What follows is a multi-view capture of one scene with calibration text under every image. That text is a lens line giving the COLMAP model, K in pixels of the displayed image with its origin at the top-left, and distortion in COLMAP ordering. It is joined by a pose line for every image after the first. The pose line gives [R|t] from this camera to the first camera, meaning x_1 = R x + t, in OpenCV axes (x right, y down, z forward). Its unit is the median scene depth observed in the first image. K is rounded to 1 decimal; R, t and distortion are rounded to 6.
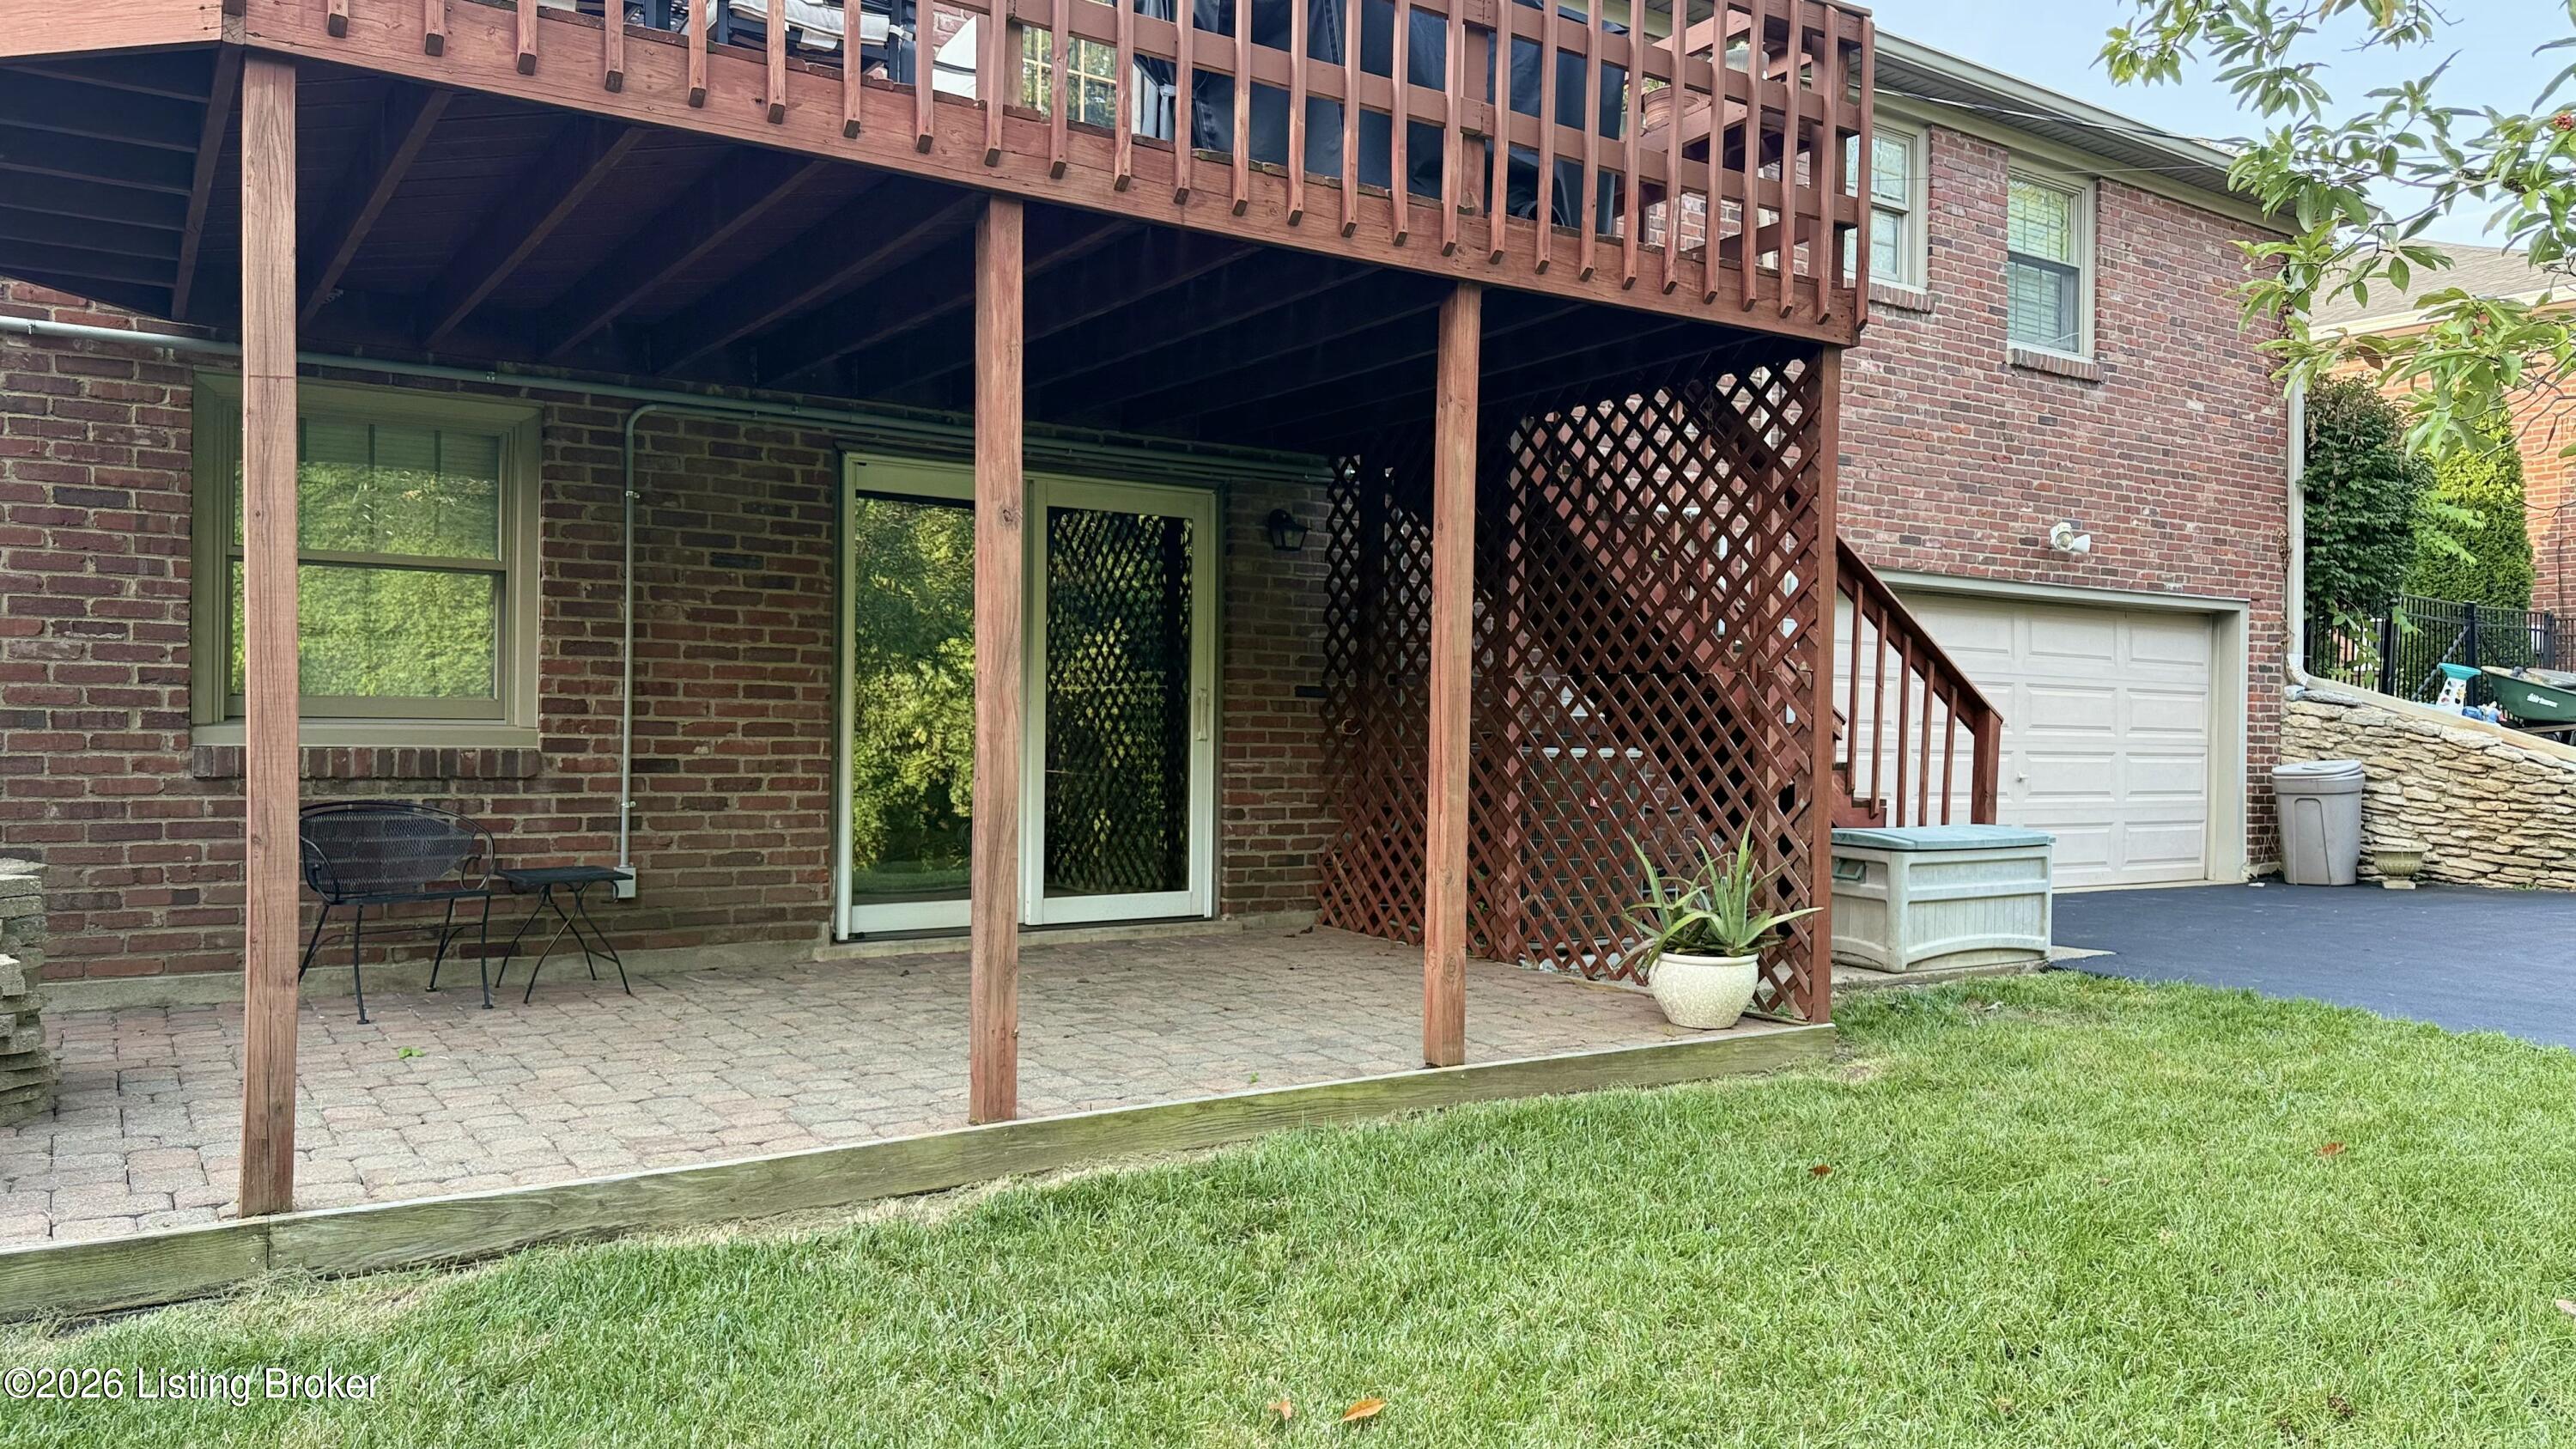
lens RADIAL K [[1793.9, 0, 1296.5], [0, 1793.9, 732.9], [0, 0, 1]] dist [0.164877, -0.353901]
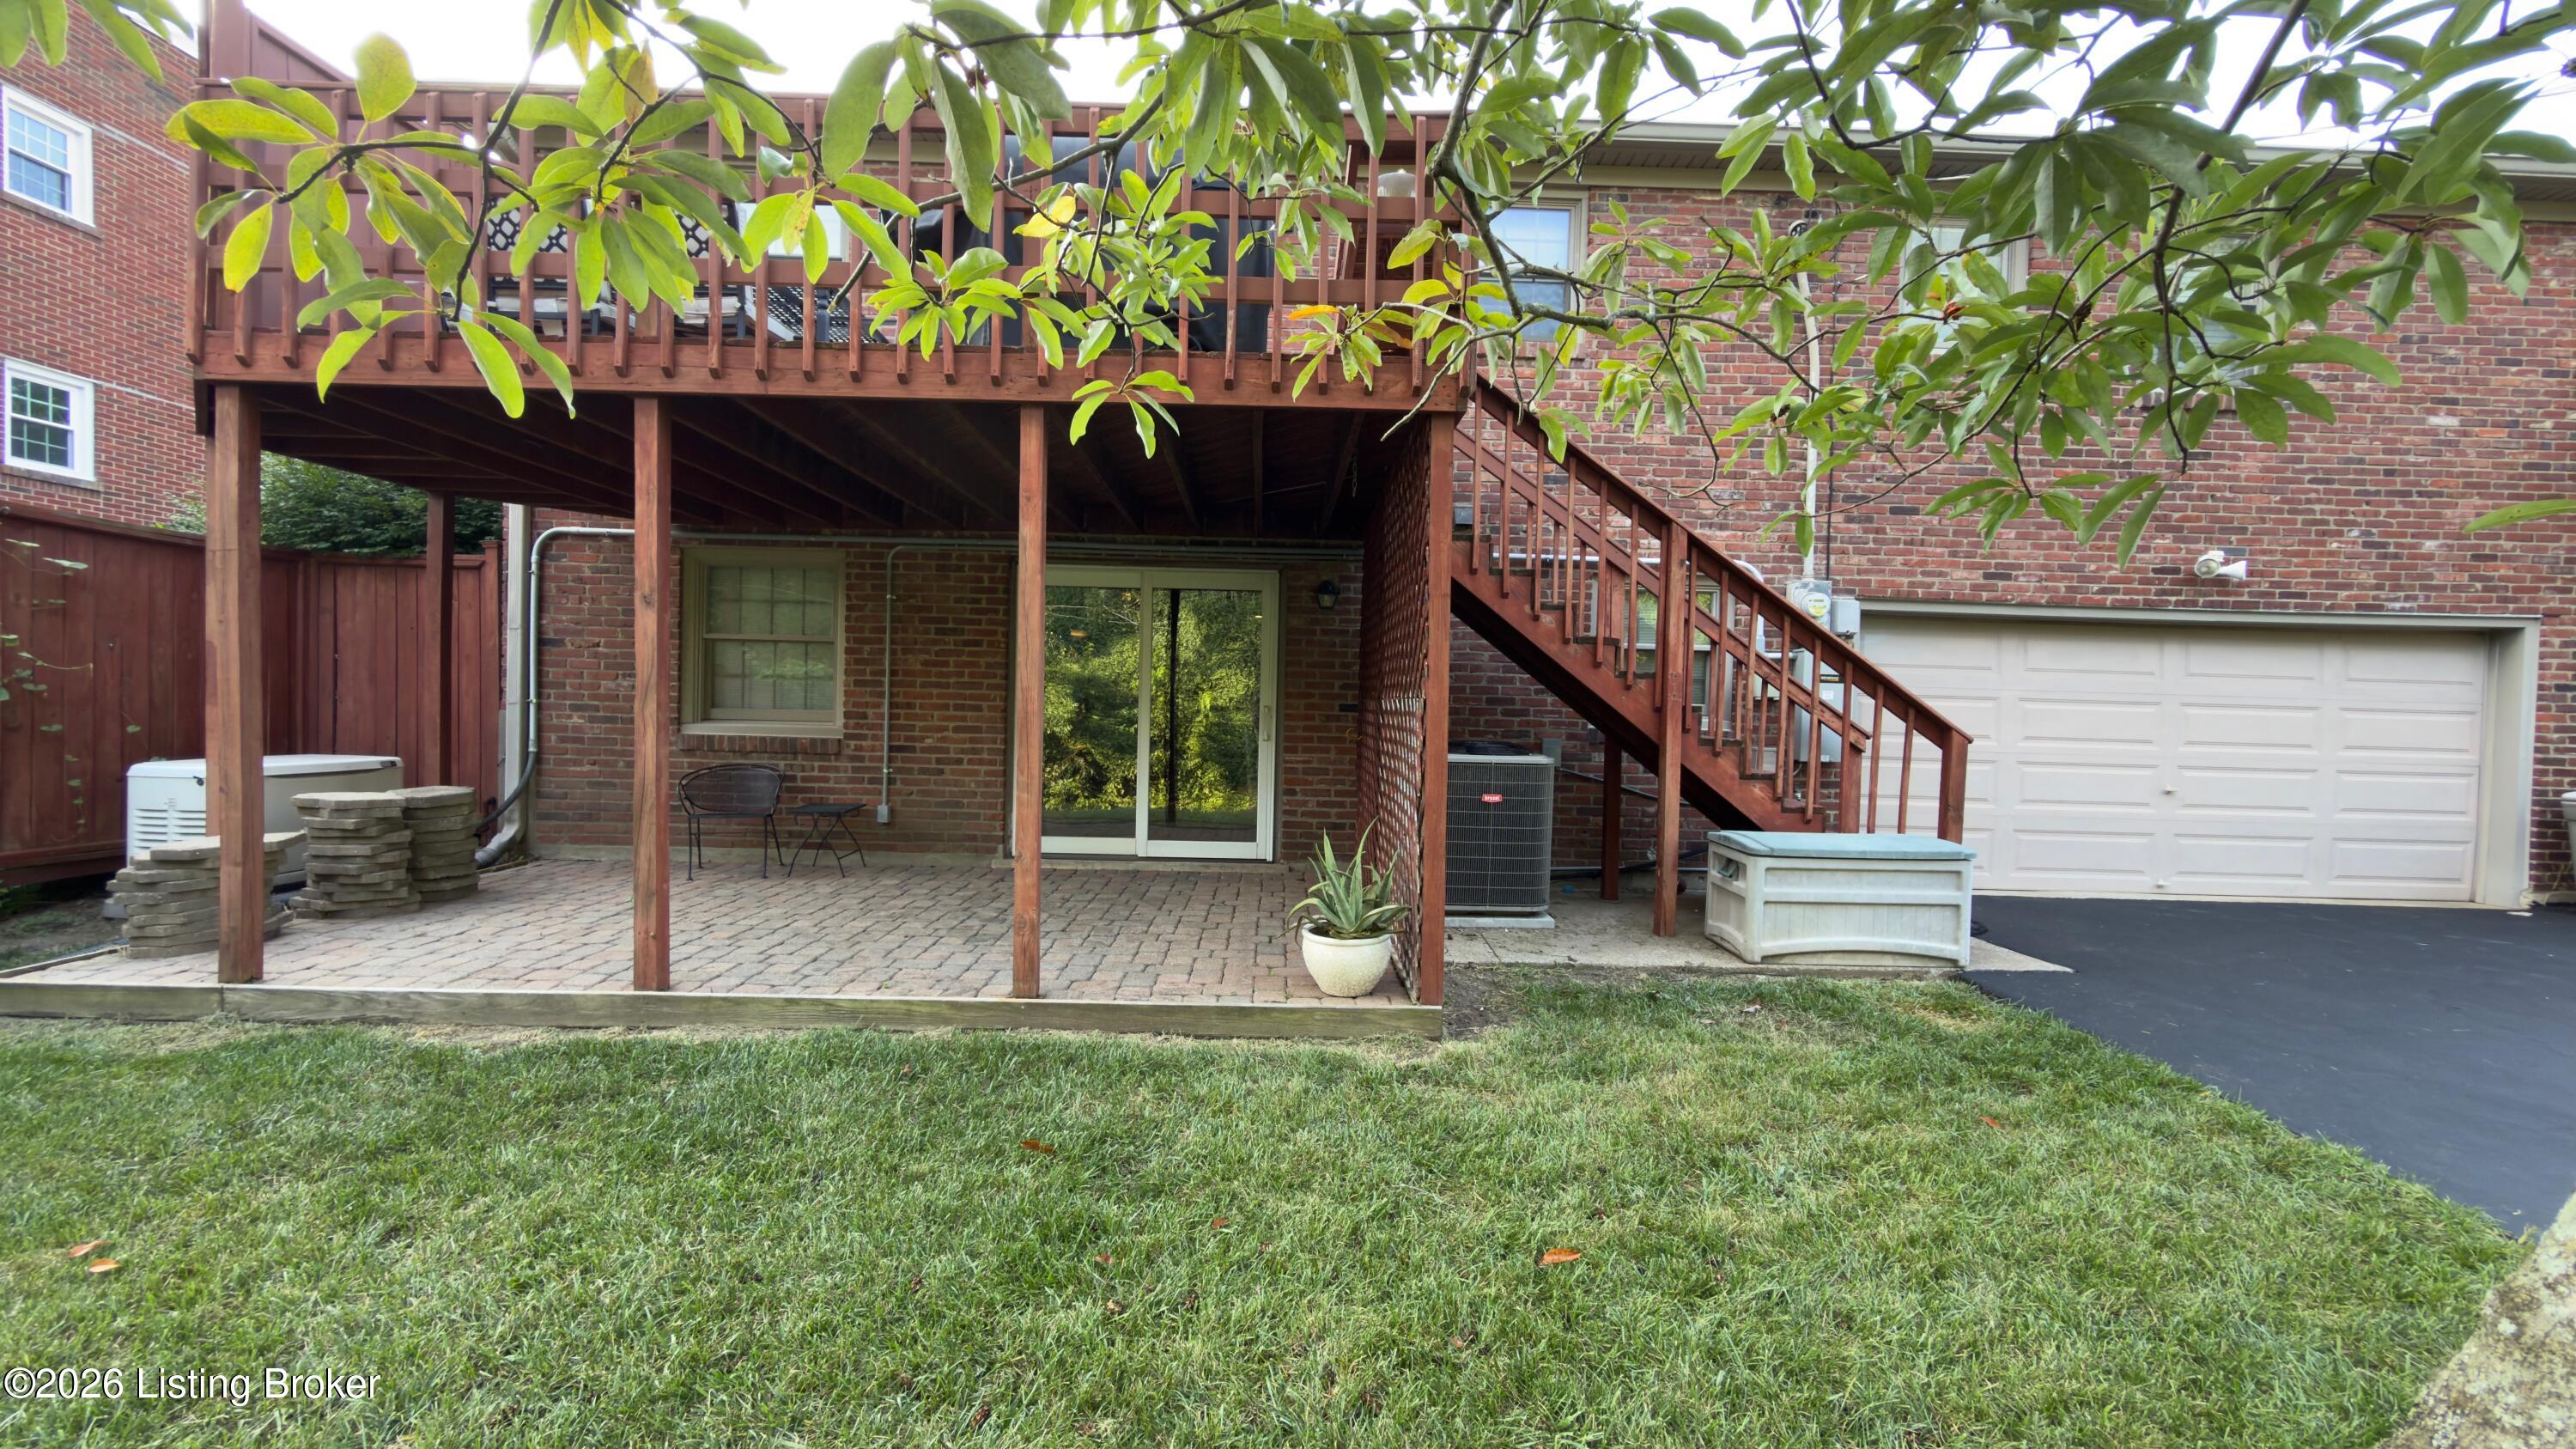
lens RADIAL K [[1026.2, 0, 1290.1], [0, 1026.2, 726.7], [0, 0, 1]] dist [-0.000220, 0.000168]
pose [[0.839673, 0.017690, -0.542805, 0.417214], [-0.015181, 0.999843, 0.009100, -0.015309], [0.542881, 0.000599, 0.839810, 0.301972]]
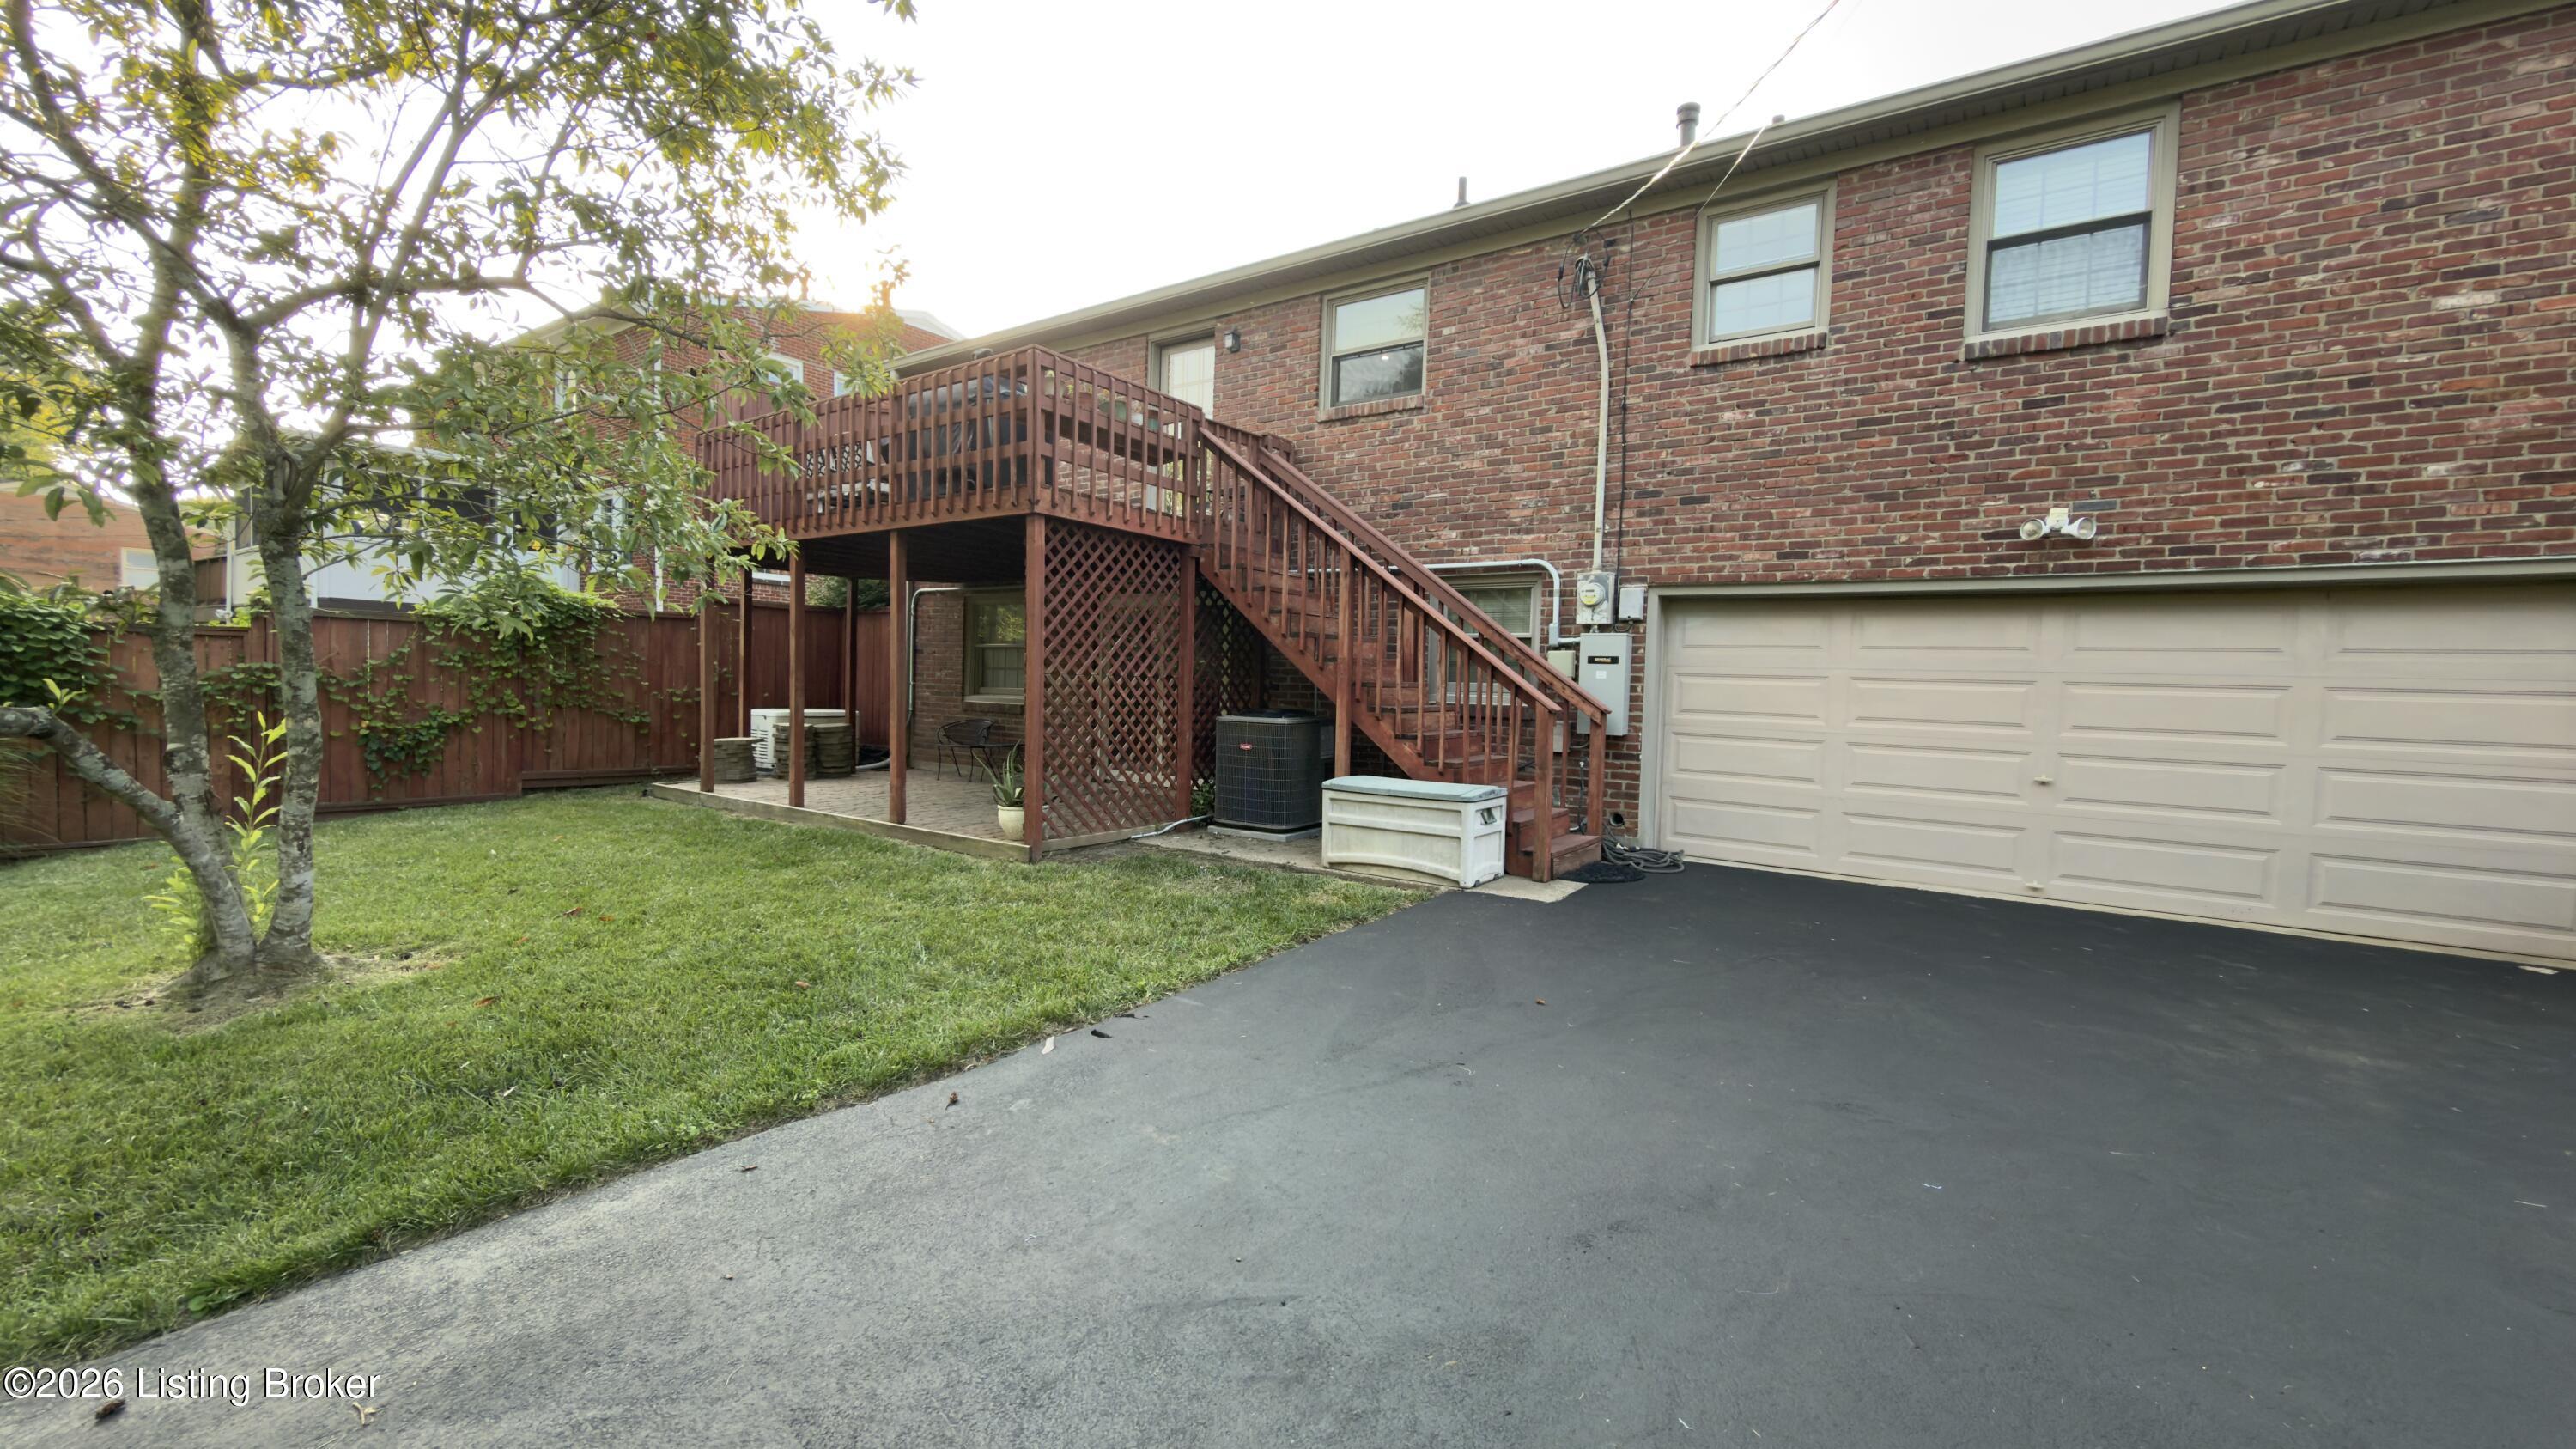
lens RADIAL K [[1026.2, 0, 1290.1], [0, 1026.2, 726.7], [0, 0, 1]] dist [-0.000220, 0.000168]
pose [[0.358980, 0.033143, -0.932757, 1.088148], [-0.028772, 0.999287, 0.024434, -0.007607], [0.932902, 0.018066, 0.359677, 0.635084]]
